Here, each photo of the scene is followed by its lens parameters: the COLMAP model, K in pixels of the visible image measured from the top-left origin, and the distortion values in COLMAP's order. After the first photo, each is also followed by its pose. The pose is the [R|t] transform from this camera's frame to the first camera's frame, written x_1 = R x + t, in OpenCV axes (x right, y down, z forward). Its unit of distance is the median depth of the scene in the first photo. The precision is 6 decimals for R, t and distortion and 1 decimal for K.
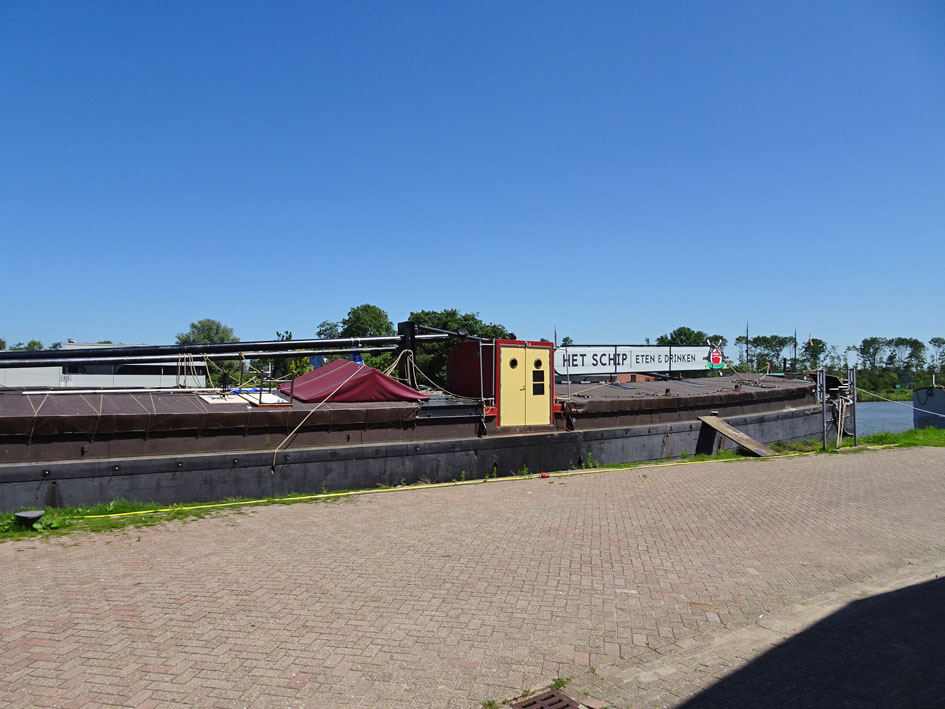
lens RADIAL K [[671.6, 0, 473.9], [0, 671.6, 352.9], [0, 0, 1]] dist [0.025286, -0.010560]
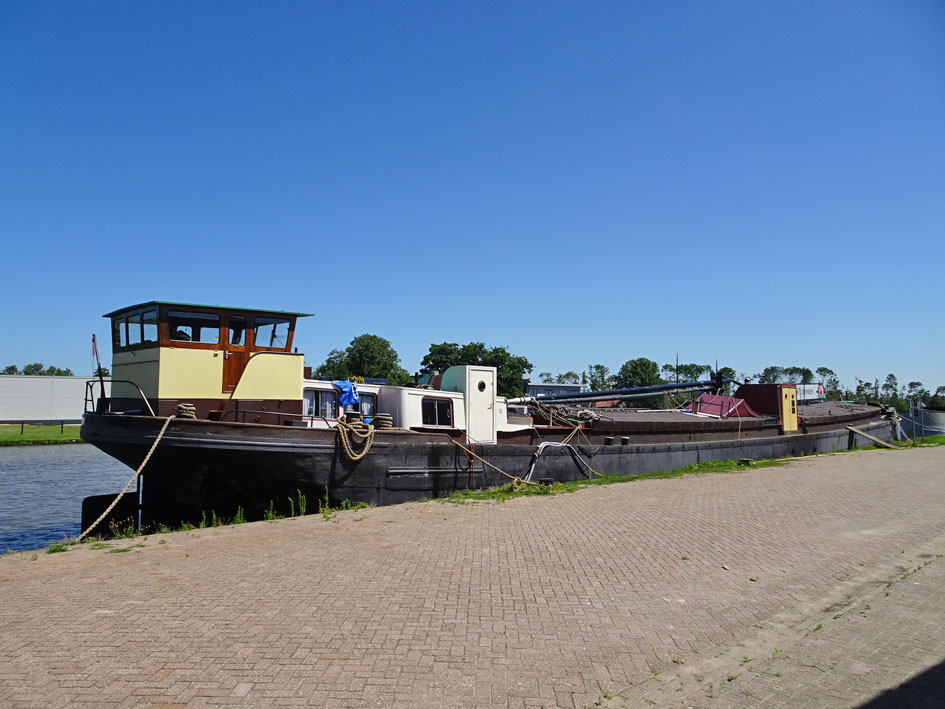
lens RADIAL K [[671.6, 0, 466.2], [0, 671.6, 354.5], [0, 0, 1]] dist [0.025286, -0.010560]
pose [[0.989446, 0.012046, 0.144402, -0.940259], [-0.007499, 0.999460, -0.031994, -0.029533], [-0.144710, 0.030573, 0.989002, -0.616766]]
